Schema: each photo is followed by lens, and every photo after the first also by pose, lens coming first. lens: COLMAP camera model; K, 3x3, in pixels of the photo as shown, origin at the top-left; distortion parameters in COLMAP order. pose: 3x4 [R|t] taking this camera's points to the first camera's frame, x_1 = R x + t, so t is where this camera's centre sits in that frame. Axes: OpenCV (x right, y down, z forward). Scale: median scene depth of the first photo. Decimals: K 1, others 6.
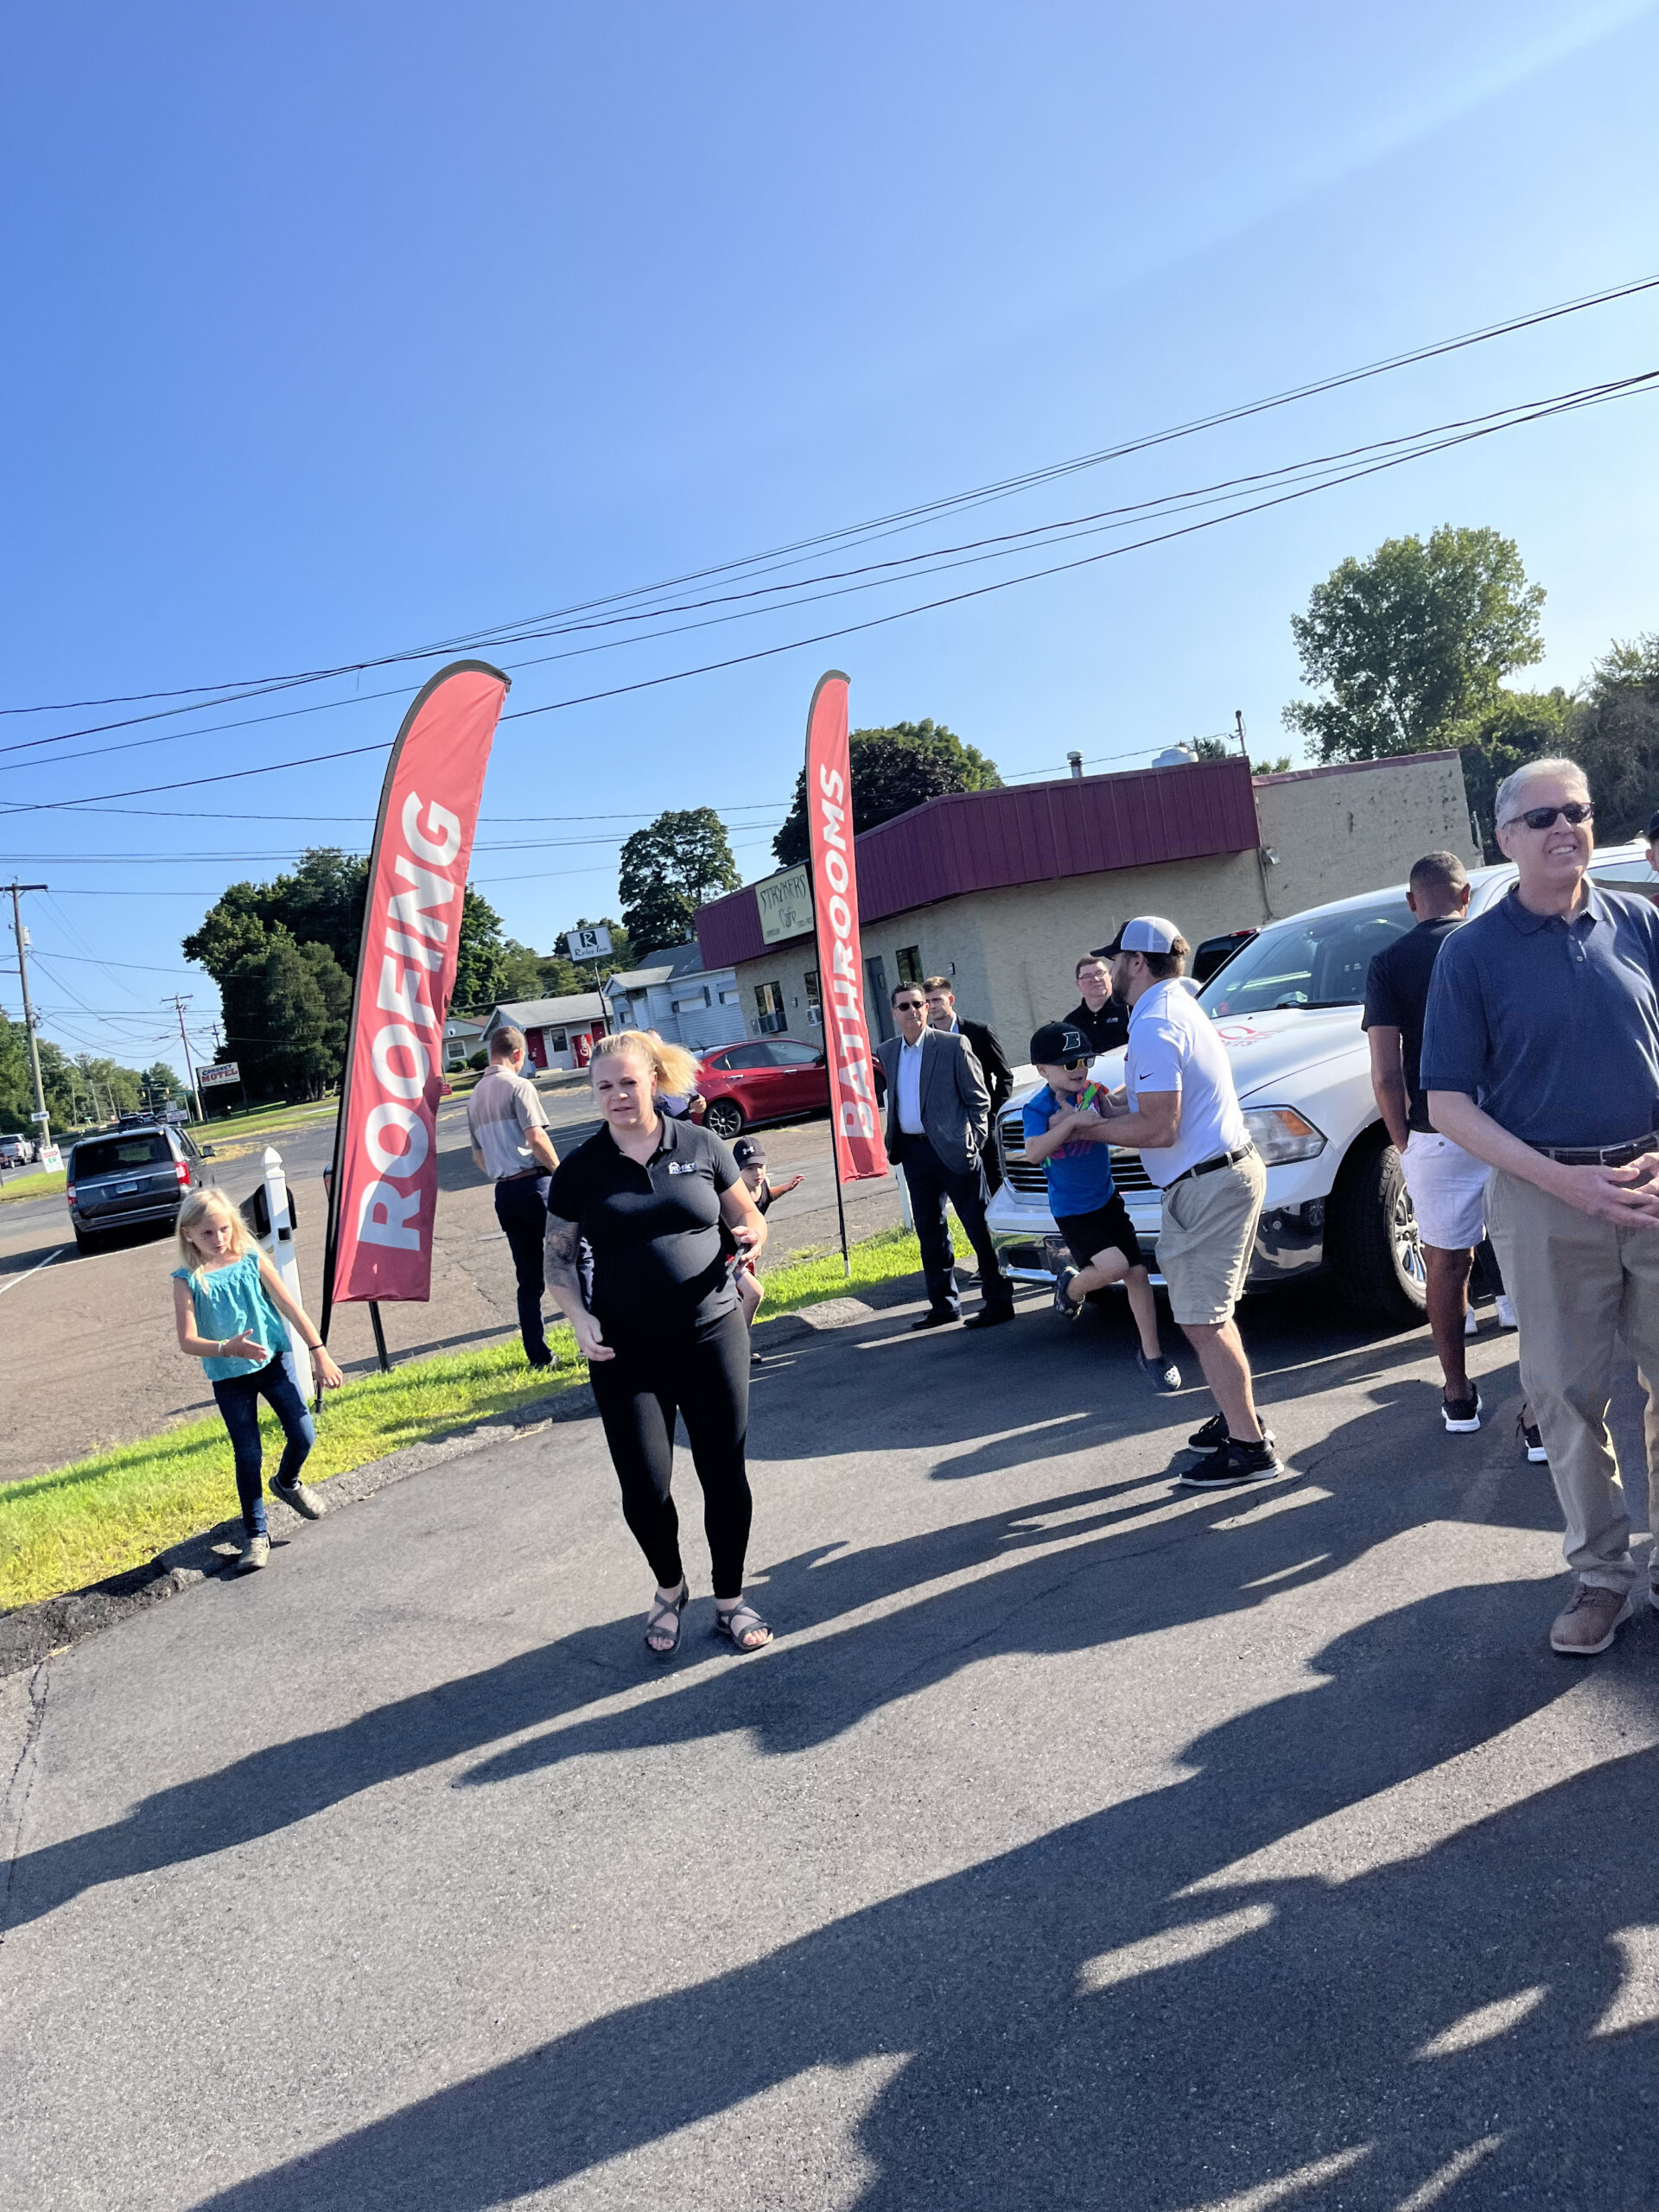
lens RADIAL K [[1630.0, 0, 822.5], [0, 1630.0, 1113.4], [0, 0, 1]] dist [0.050502, -0.065289]
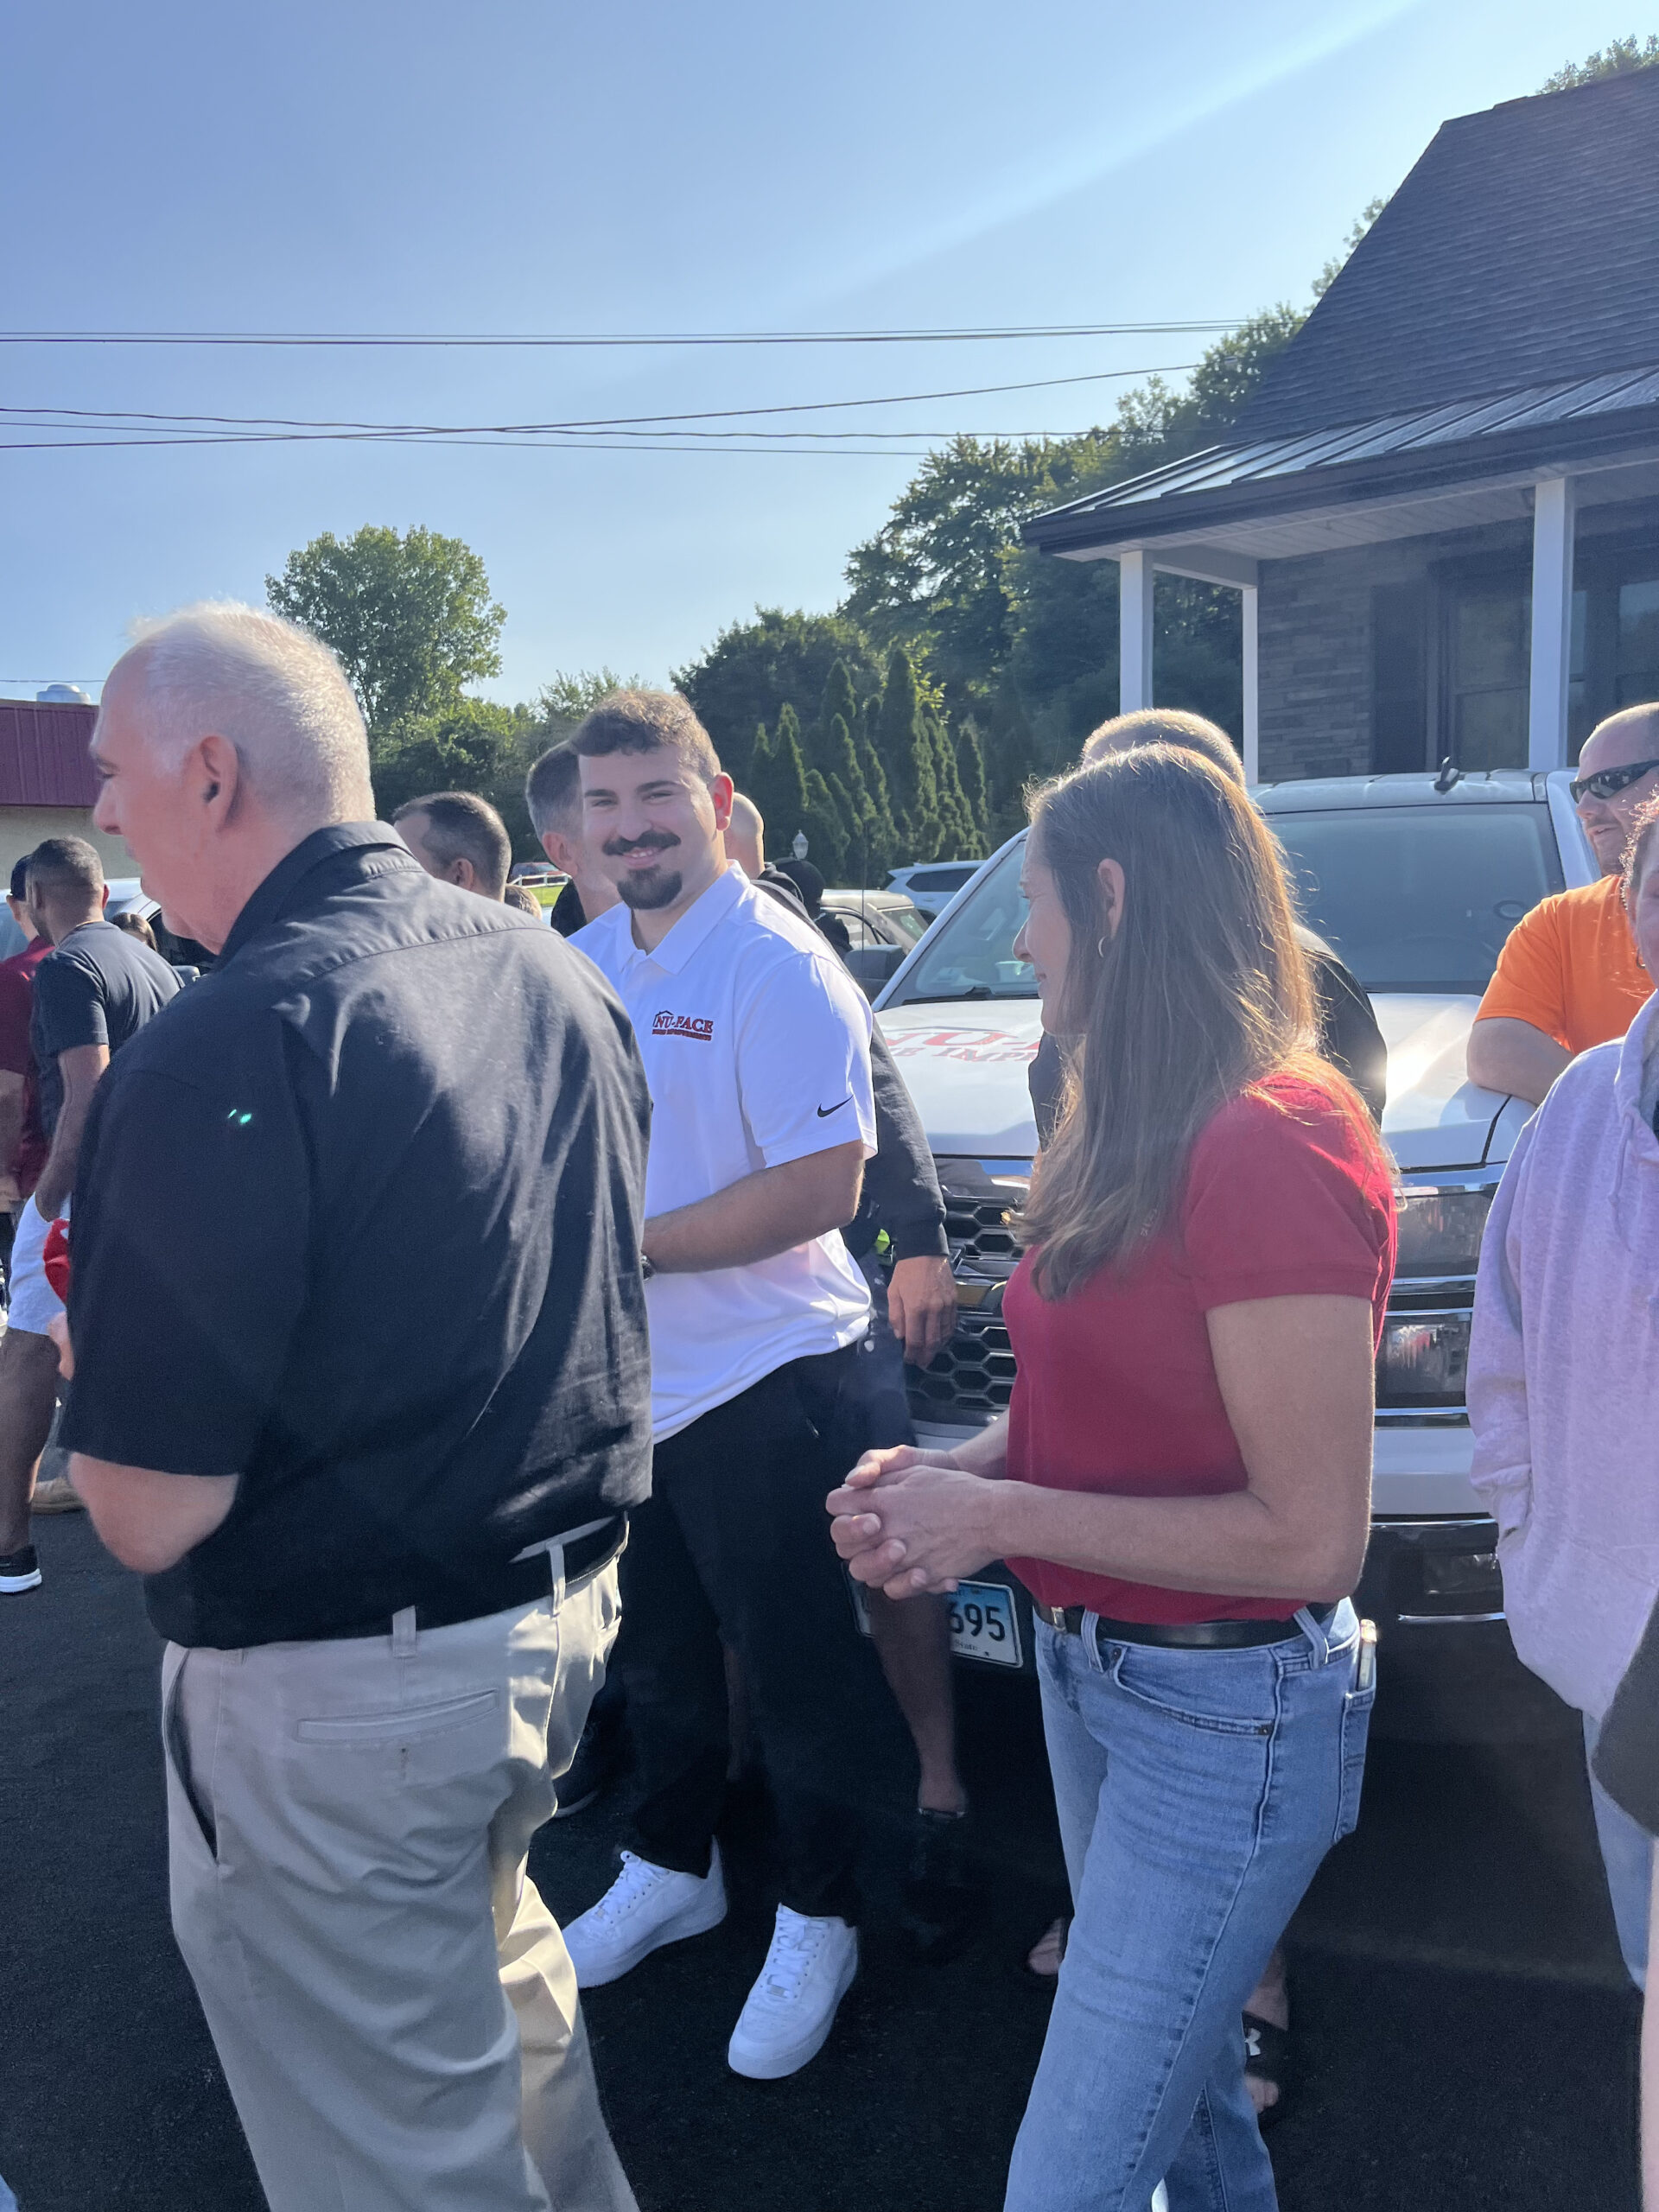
lens RADIAL K [[1630.0, 0, 793.9], [0, 1630.0, 1090.0], [0, 0, 1]] dist [0.050502, -0.065289]
pose [[0.824770, 0.069745, 0.561151, 0.086894], [-0.073570, 0.997165, -0.015805, -0.017656], [-0.560662, -0.028248, 0.827563, -0.006273]]
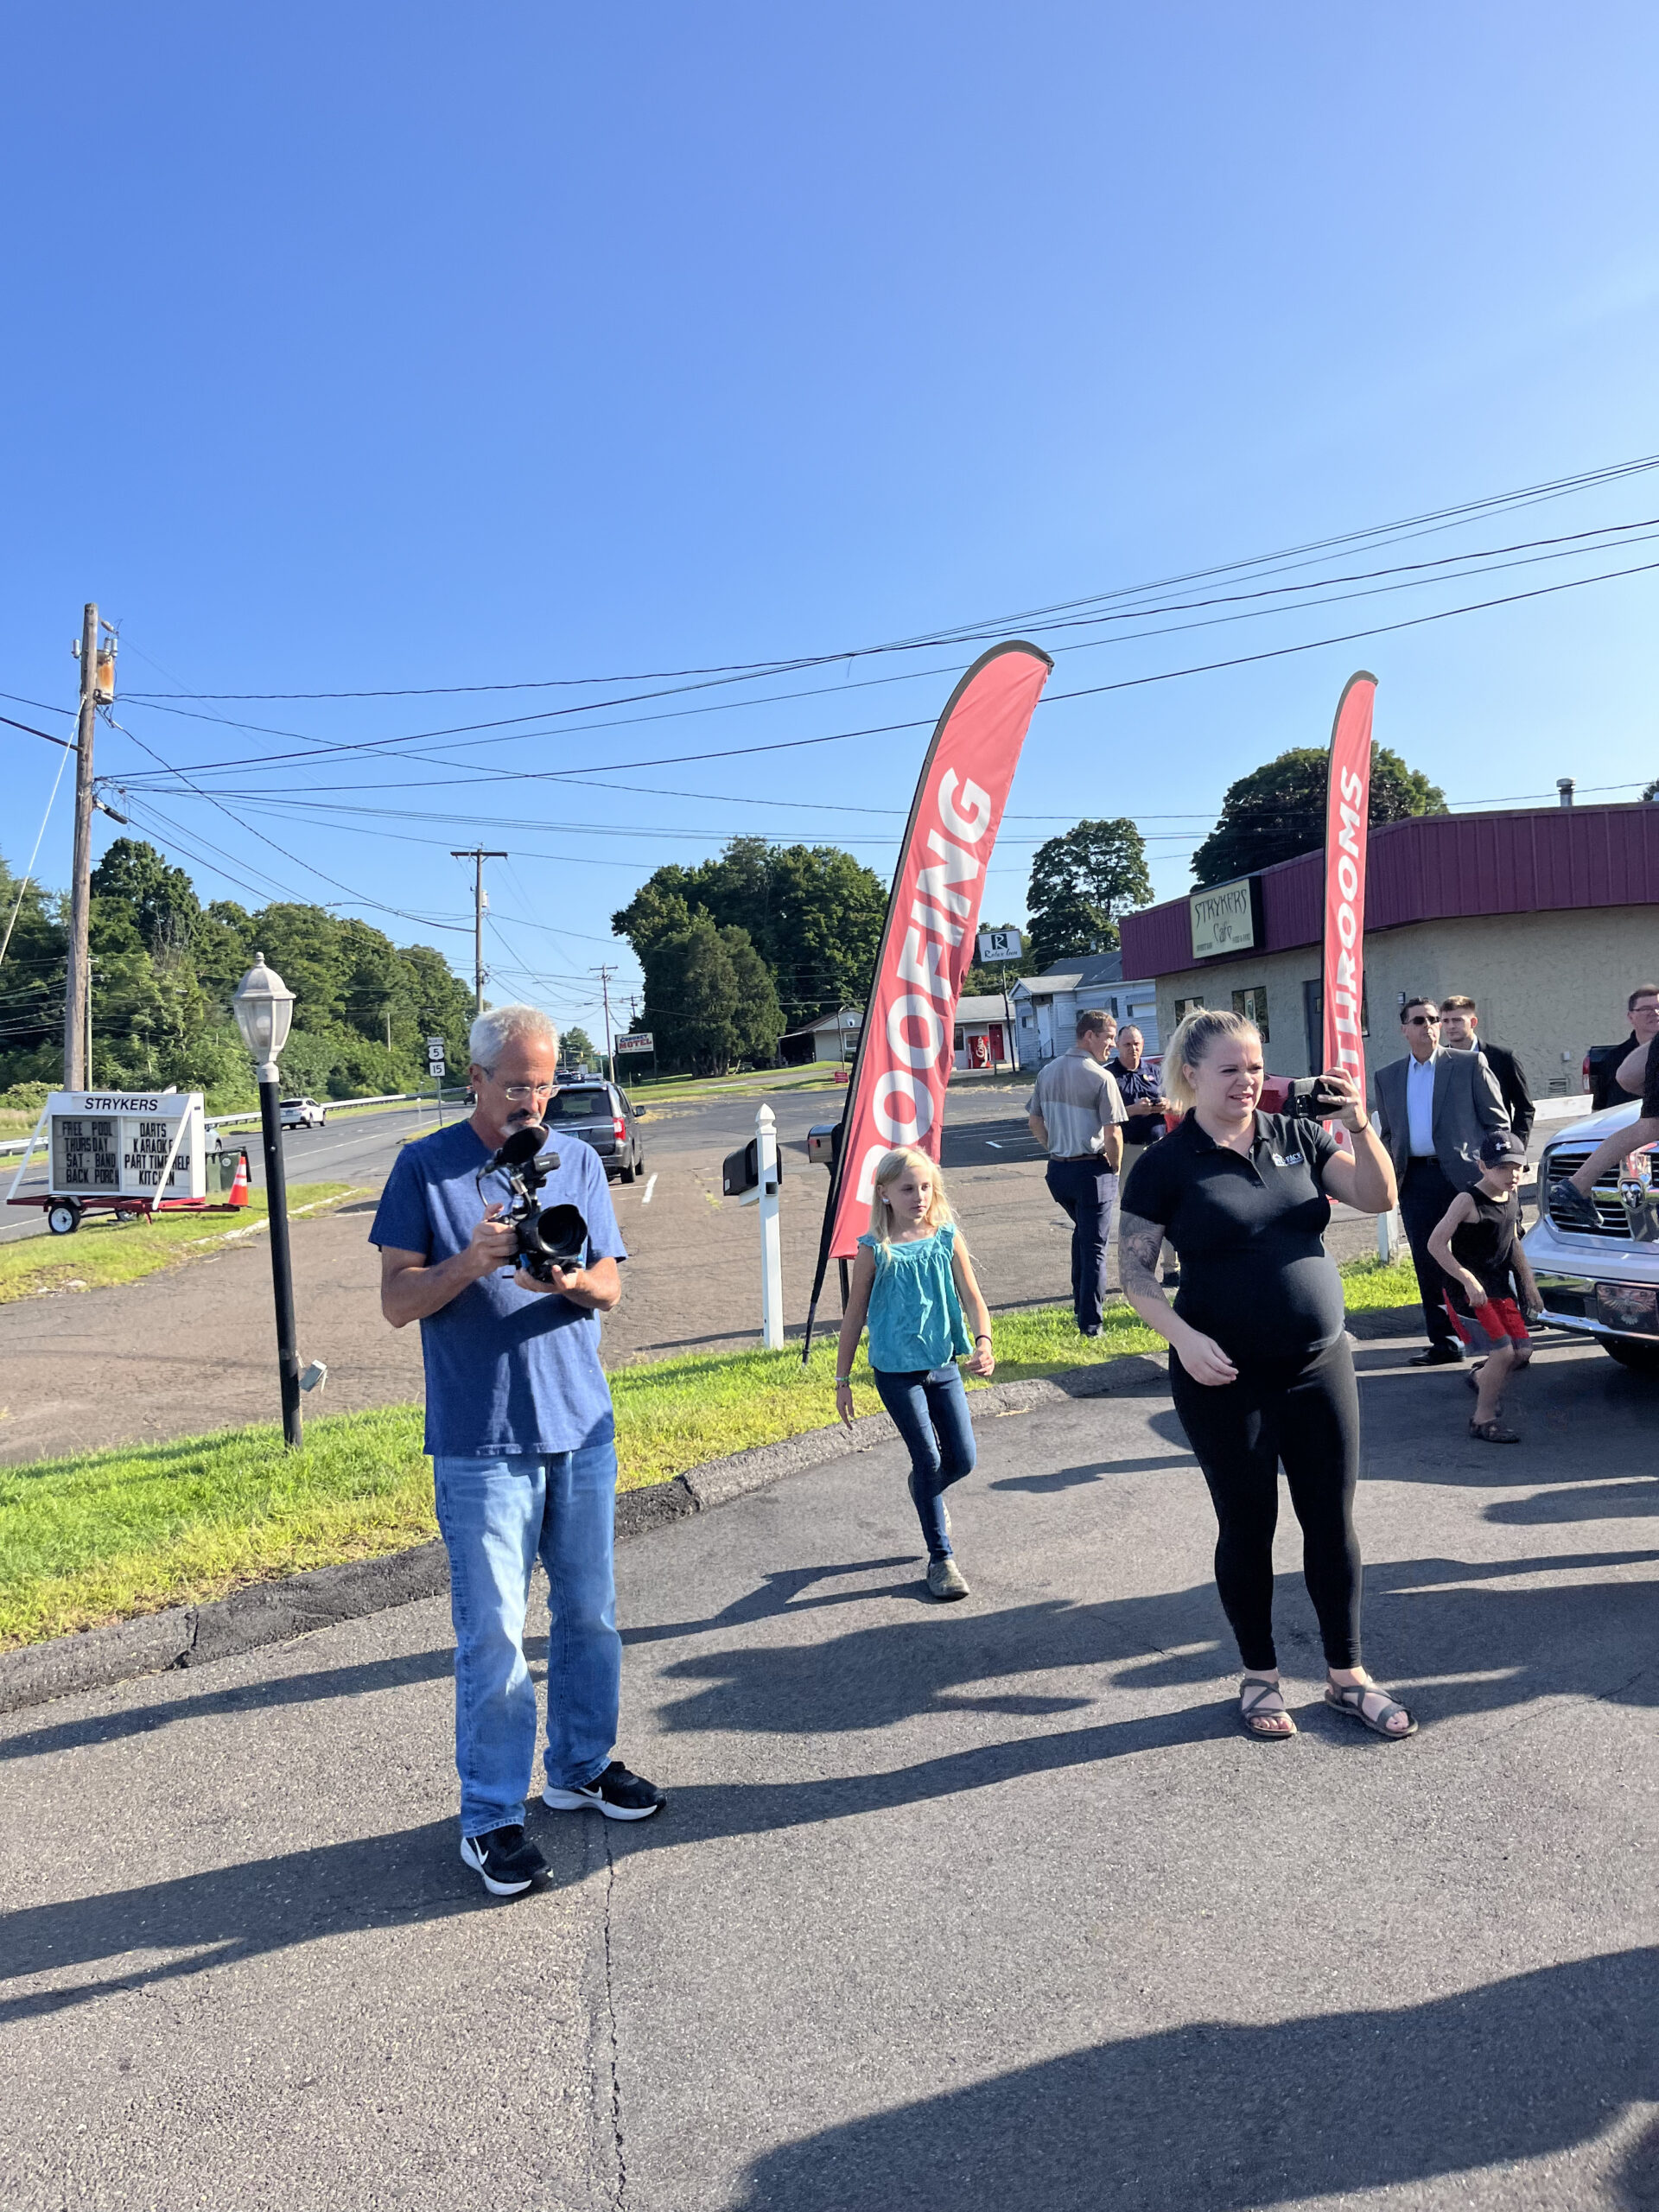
lens RADIAL K [[1630.0, 0, 836.1], [0, 1630.0, 1113.4], [0, 0, 1]] dist [0.050502, -0.065289]
pose [[0.970265, 0.103231, -0.218930, -0.040791], [-0.104359, 0.994519, 0.006438, 0.009238], [0.218394, 0.016601, 0.975719, 0.000492]]
